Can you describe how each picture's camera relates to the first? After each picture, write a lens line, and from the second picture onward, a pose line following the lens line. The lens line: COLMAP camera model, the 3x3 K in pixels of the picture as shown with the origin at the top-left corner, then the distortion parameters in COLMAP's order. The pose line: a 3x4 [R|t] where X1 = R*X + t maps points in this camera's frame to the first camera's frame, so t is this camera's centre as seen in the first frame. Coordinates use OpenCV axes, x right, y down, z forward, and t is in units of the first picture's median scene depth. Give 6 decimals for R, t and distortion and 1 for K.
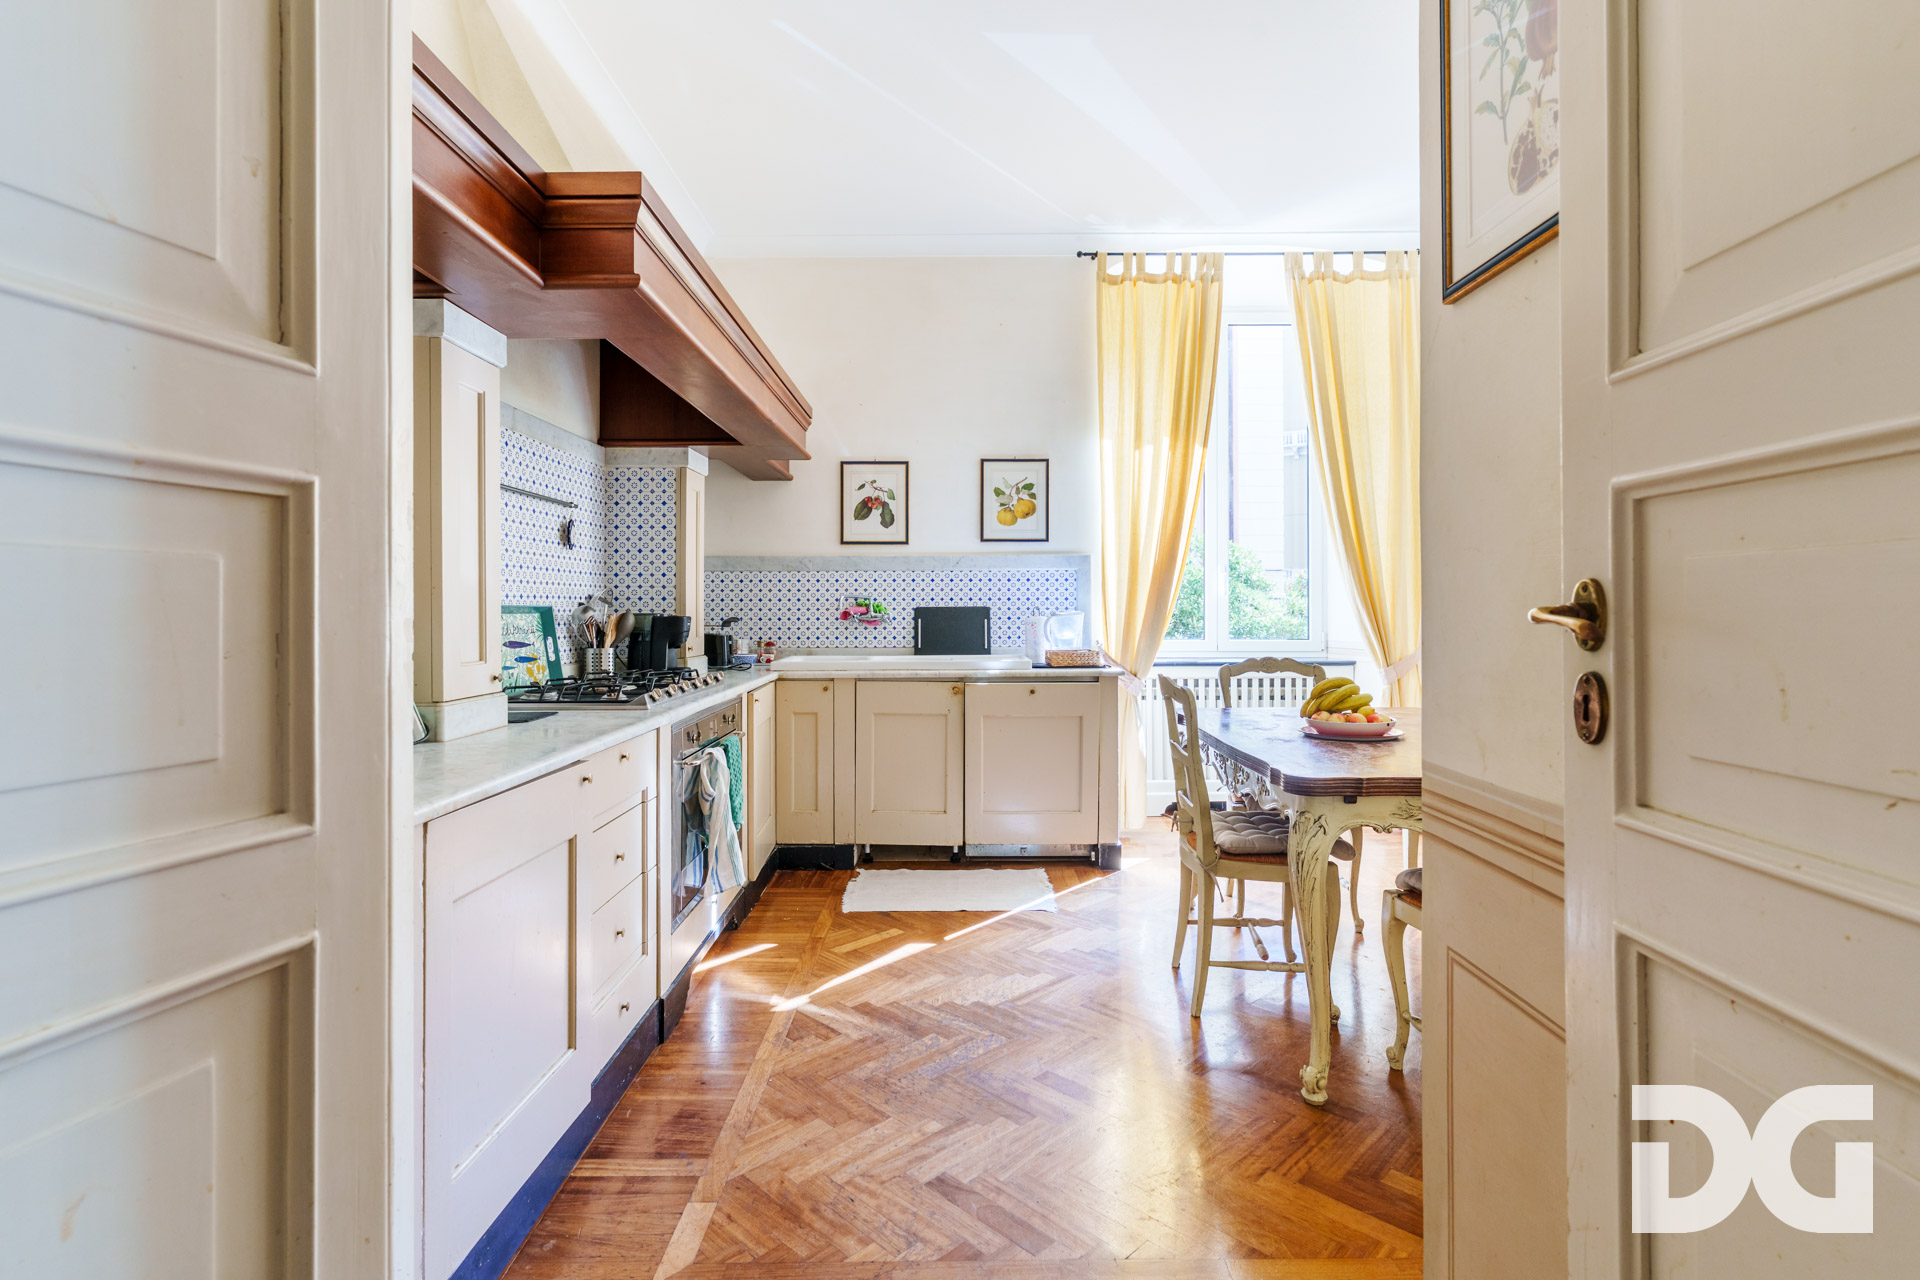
lens RADIAL K [[915.8, 0, 959.5], [0, 915.8, 601.9], [0, 0, 1]] dist [0.002006, 0.000257]
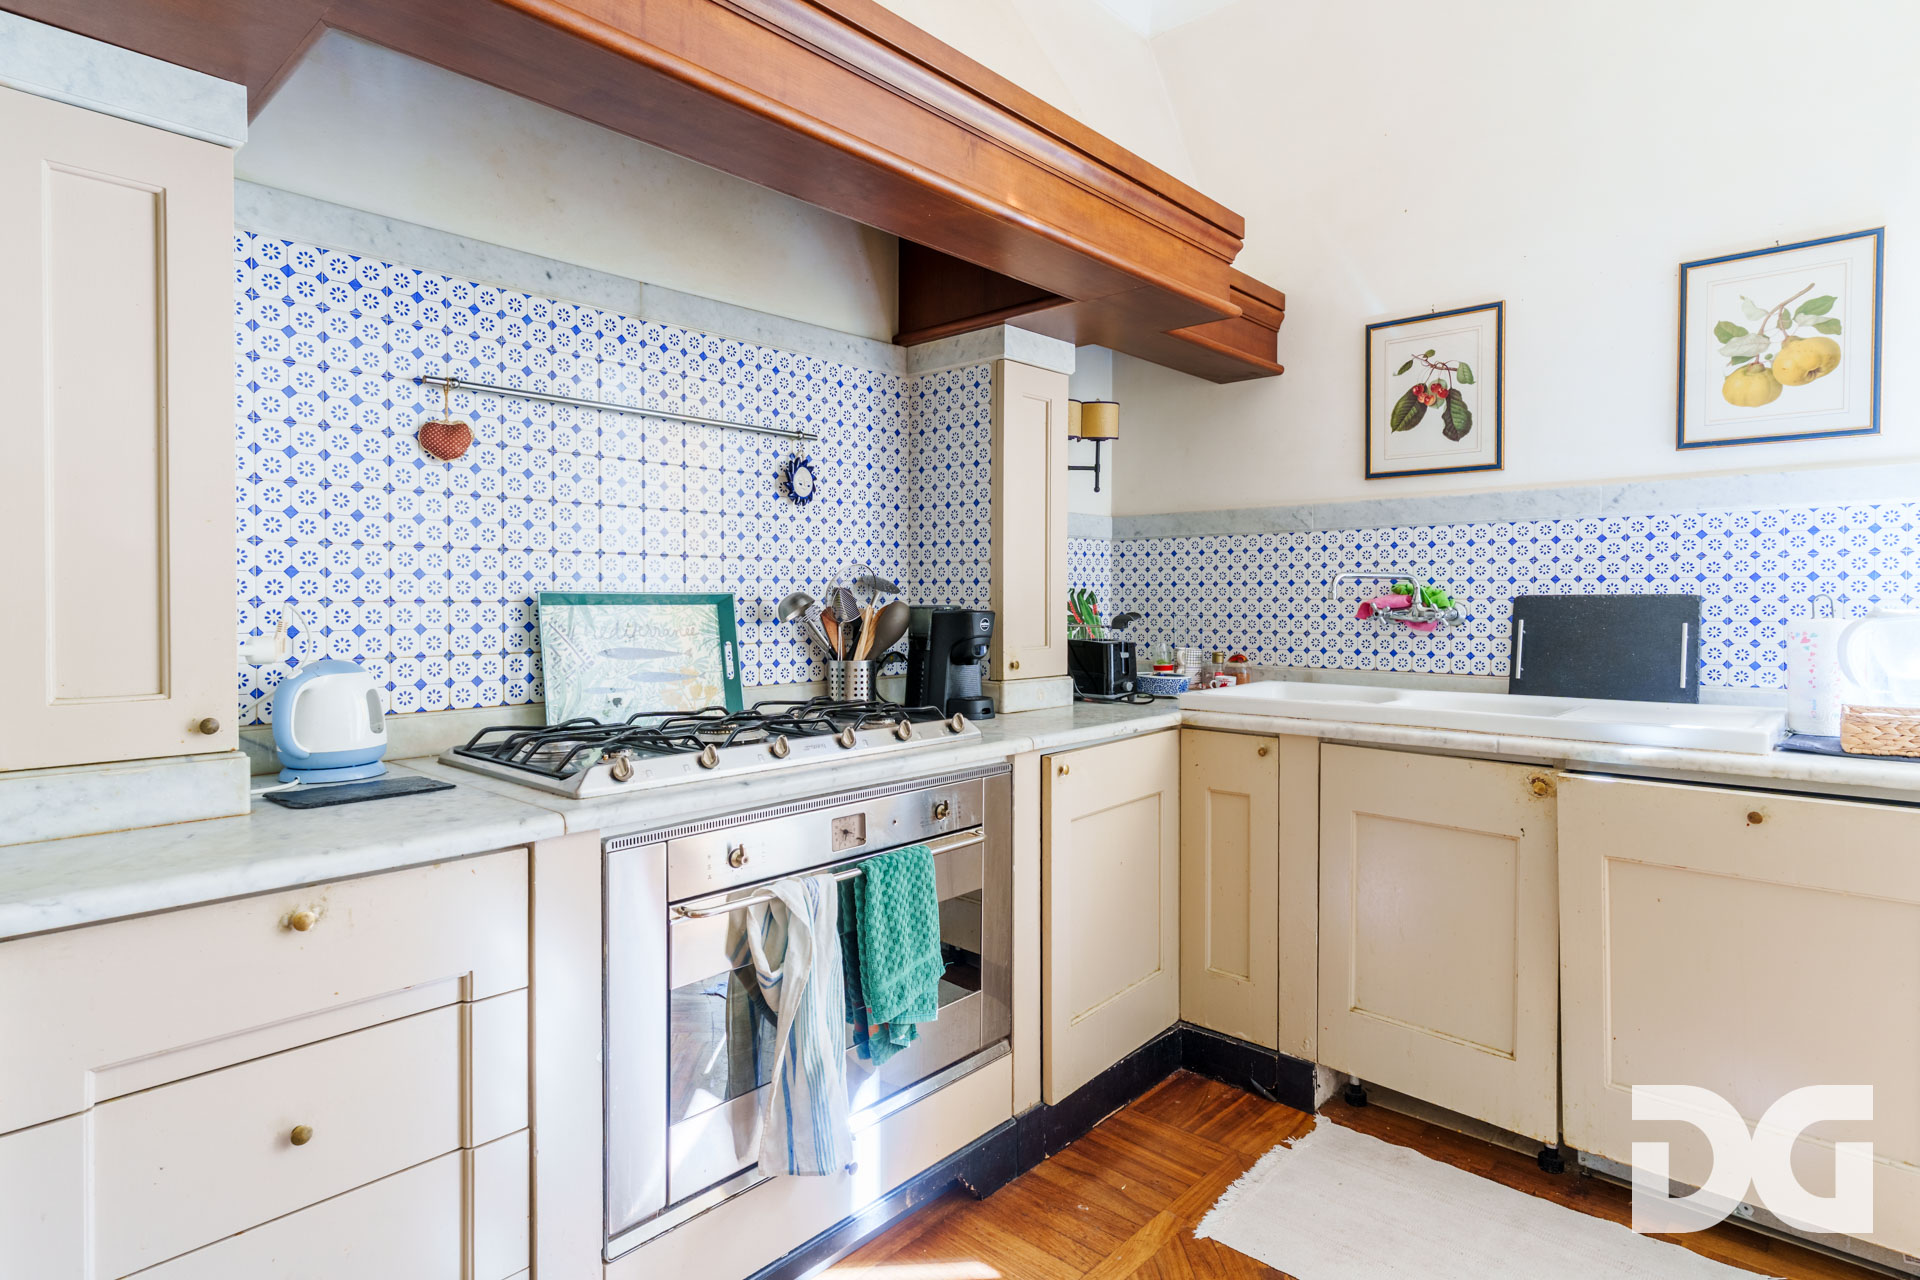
lens RADIAL K [[1020.3, 0, 983.9], [0, 1020.3, 608.2], [0, 0, 1]] dist [0.008429, 0.001705]
pose [[0.741823, 0.009071, -0.670535, 0.109101], [0.002983, 0.999854, 0.016826, 0.002403], [0.670589, -0.014482, 0.741687, 0.400478]]
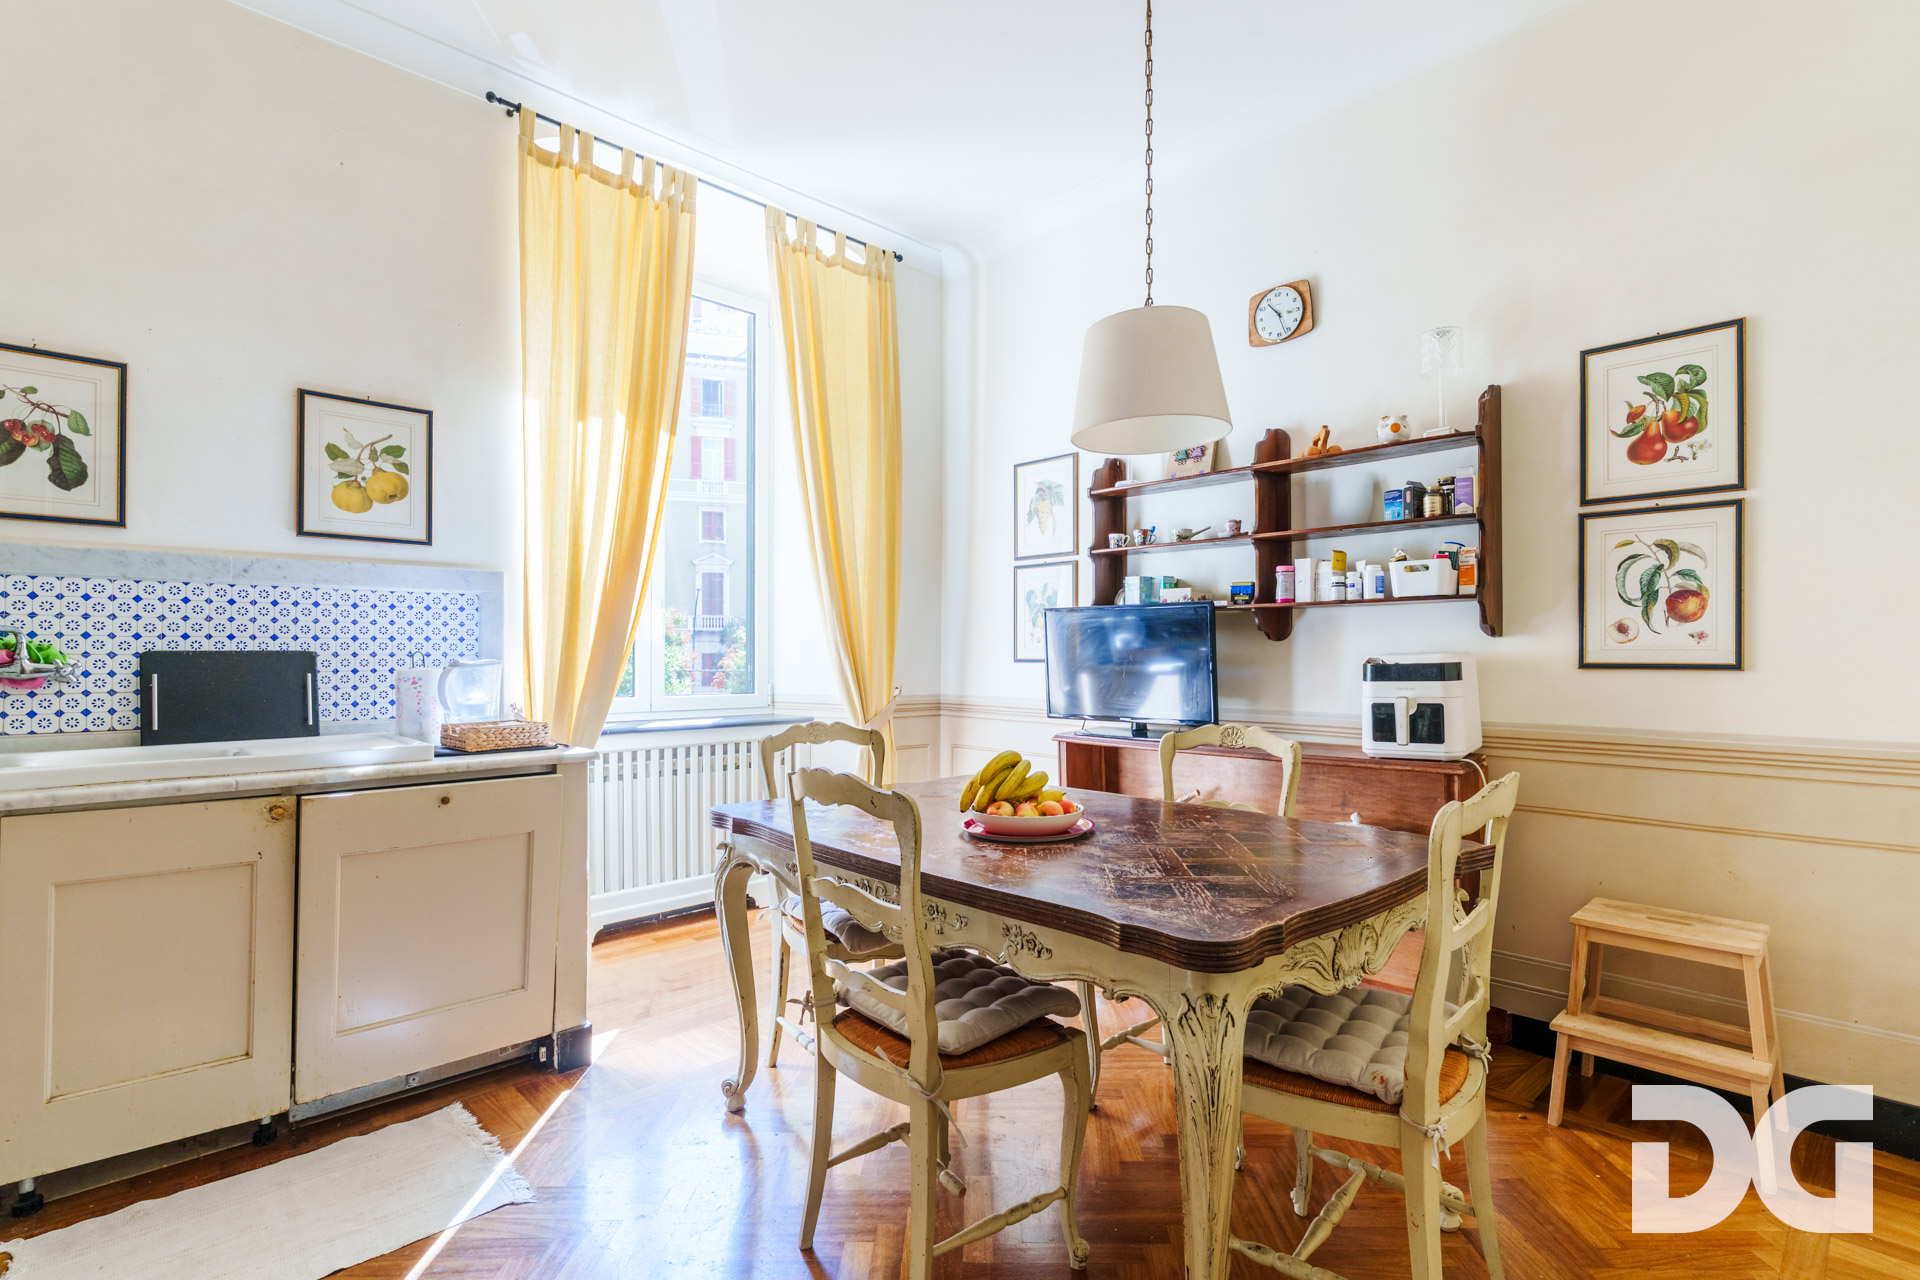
lens RADIAL K [[915.8, 0, 937.4], [0, 915.8, 652.7], [0, 0, 1]] dist [0.002006, 0.000257]
pose [[0.730845, 0.006126, 0.682516, -0.073687], [-0.007271, 0.999973, -0.001190, 0.004030], [-0.682505, -0.004093, 0.730870, 0.321365]]
